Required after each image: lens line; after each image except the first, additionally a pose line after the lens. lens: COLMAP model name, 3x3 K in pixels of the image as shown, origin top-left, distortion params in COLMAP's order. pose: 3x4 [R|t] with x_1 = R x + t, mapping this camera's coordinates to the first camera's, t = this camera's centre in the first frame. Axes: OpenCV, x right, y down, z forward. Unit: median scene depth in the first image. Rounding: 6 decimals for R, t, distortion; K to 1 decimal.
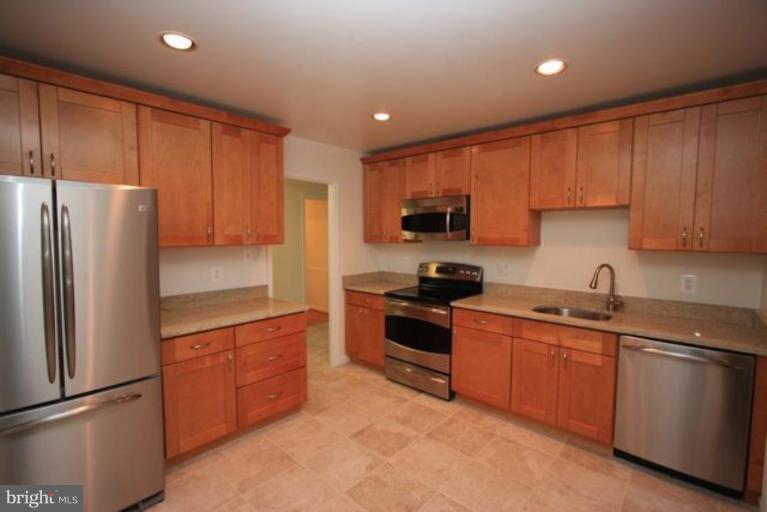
lens RADIAL K [[352.5, 0, 377.3], [0, 352.5, 254.1], [0, 0, 1]] dist [-0.026781, 0.000169]
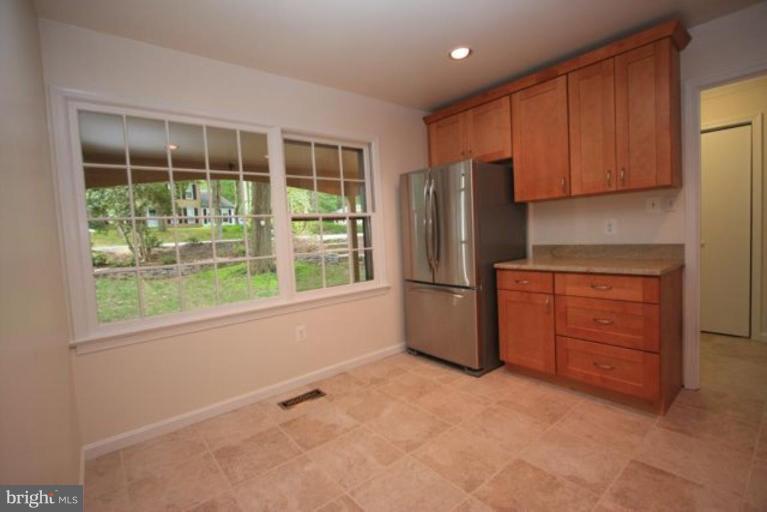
lens RADIAL K [[352.5, 0, 377.3], [0, 352.5, 254.1], [0, 0, 1]] dist [-0.026781, 0.000169]
pose [[-0.159614, 0.064205, -0.985089, 0.664066], [-0.003388, 0.997841, 0.065585, 0.082191], [0.987174, 0.013805, -0.159052, 0.629957]]
